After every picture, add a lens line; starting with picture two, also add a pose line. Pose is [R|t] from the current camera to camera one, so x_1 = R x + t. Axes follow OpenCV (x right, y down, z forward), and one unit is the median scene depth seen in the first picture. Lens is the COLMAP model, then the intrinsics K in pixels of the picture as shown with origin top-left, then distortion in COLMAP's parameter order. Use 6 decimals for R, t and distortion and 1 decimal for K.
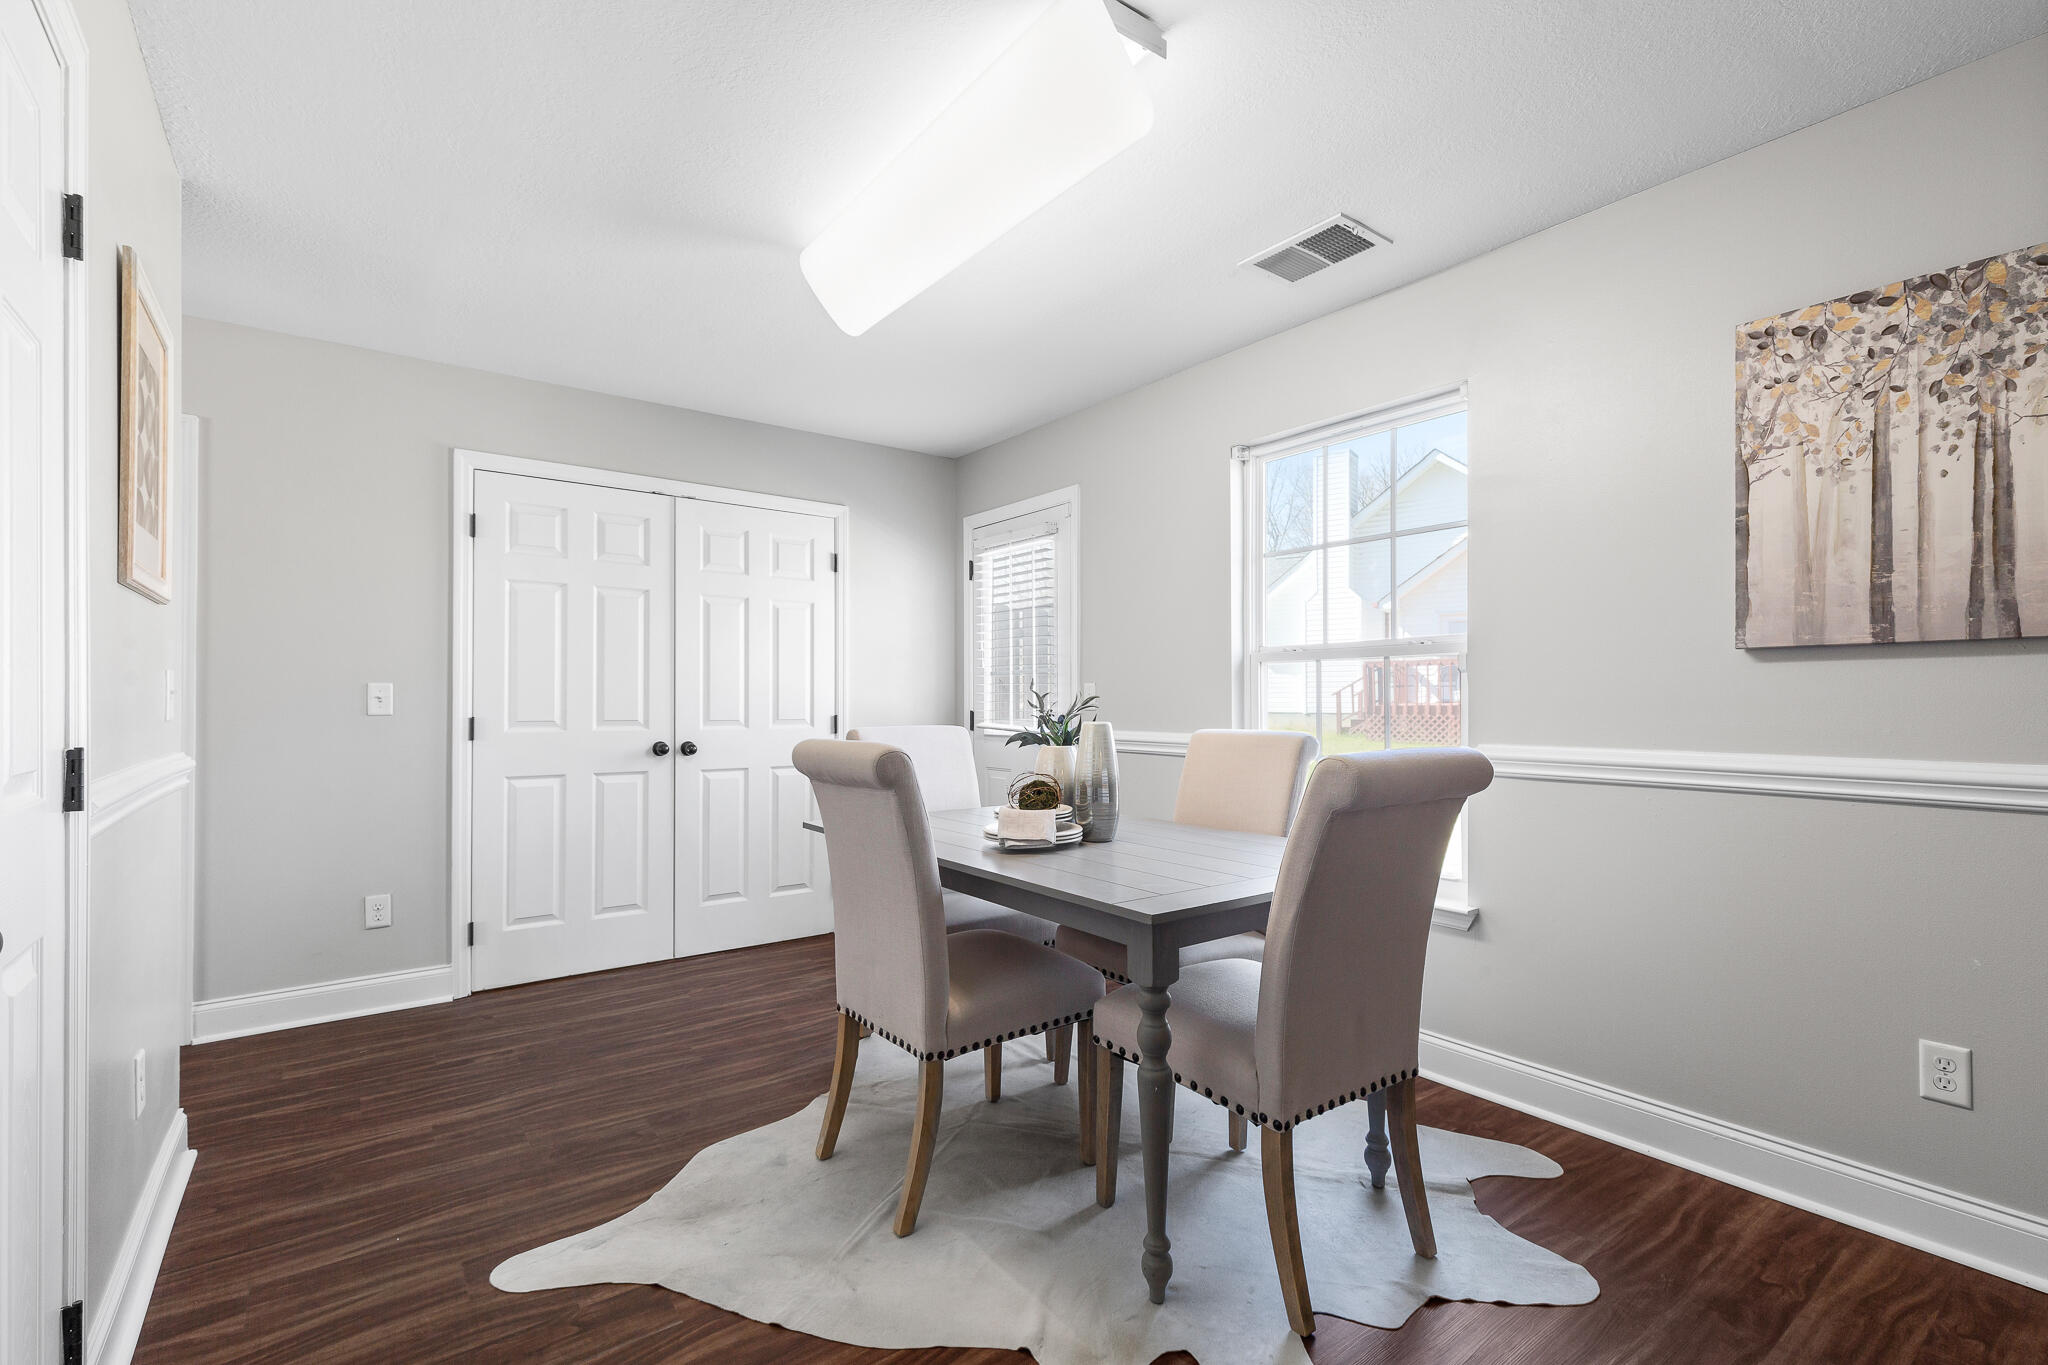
lens RADIAL K [[939.4, 0, 1024.0], [0, 939.4, 682.5], [0, 0, 1]] dist [0.001792, 0.000849]
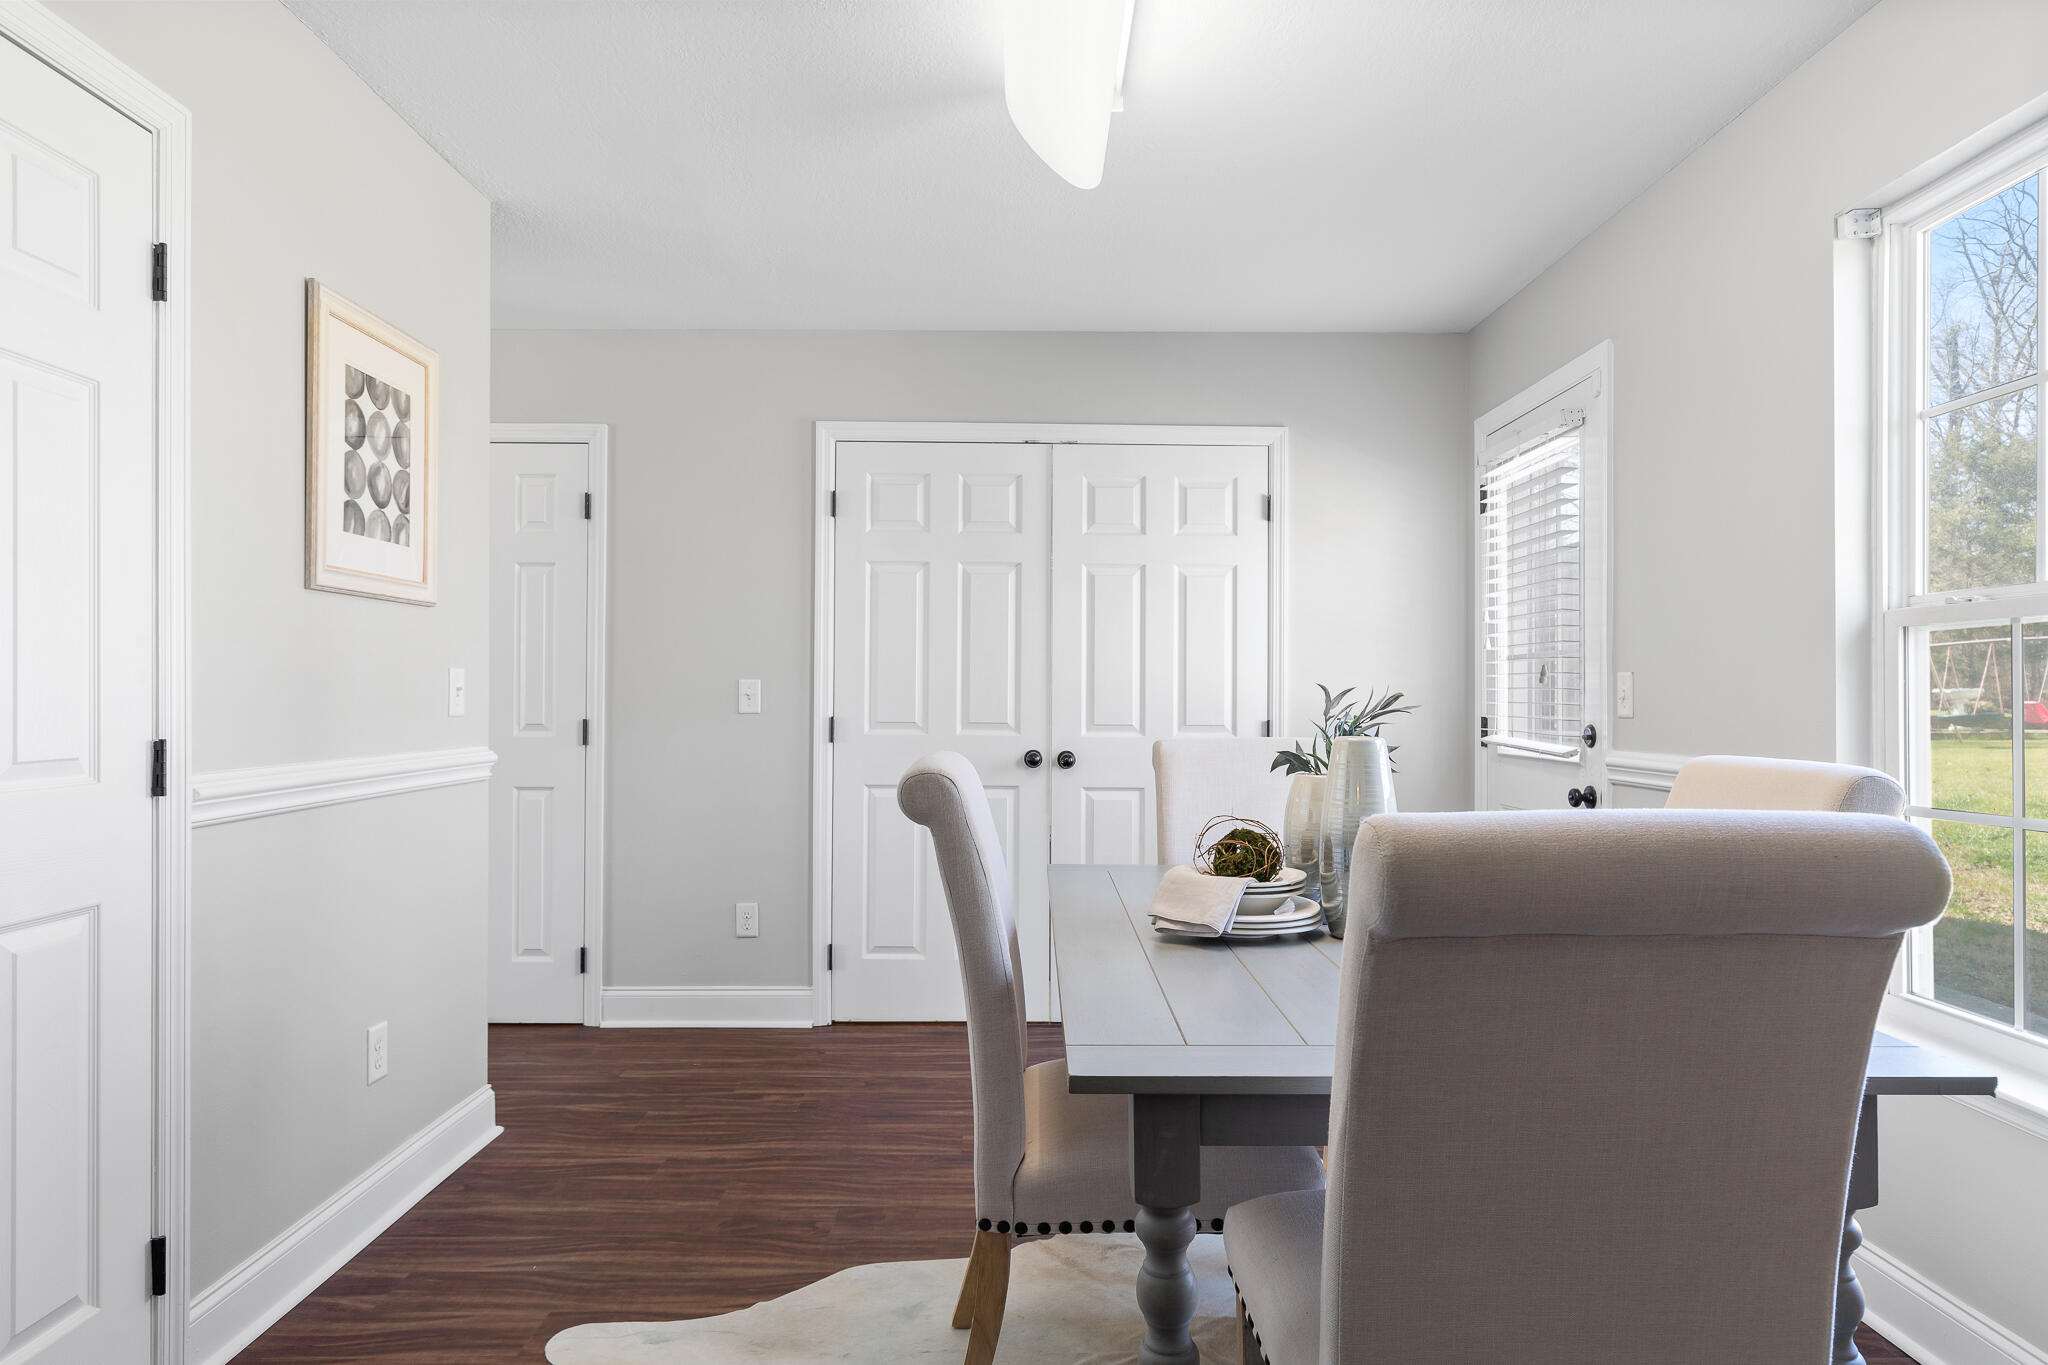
lens RADIAL K [[1211.8, 0, 1024.0], [0, 1211.8, 682.5], [0, 0, 1]] dist [-0.000920, -0.000148]
pose [[0.796368, -0.004961, -0.604792, 0.297527], [0.008135, 0.999964, 0.002509, 0.002931], [0.604757, -0.006918, 0.796380, 0.211633]]
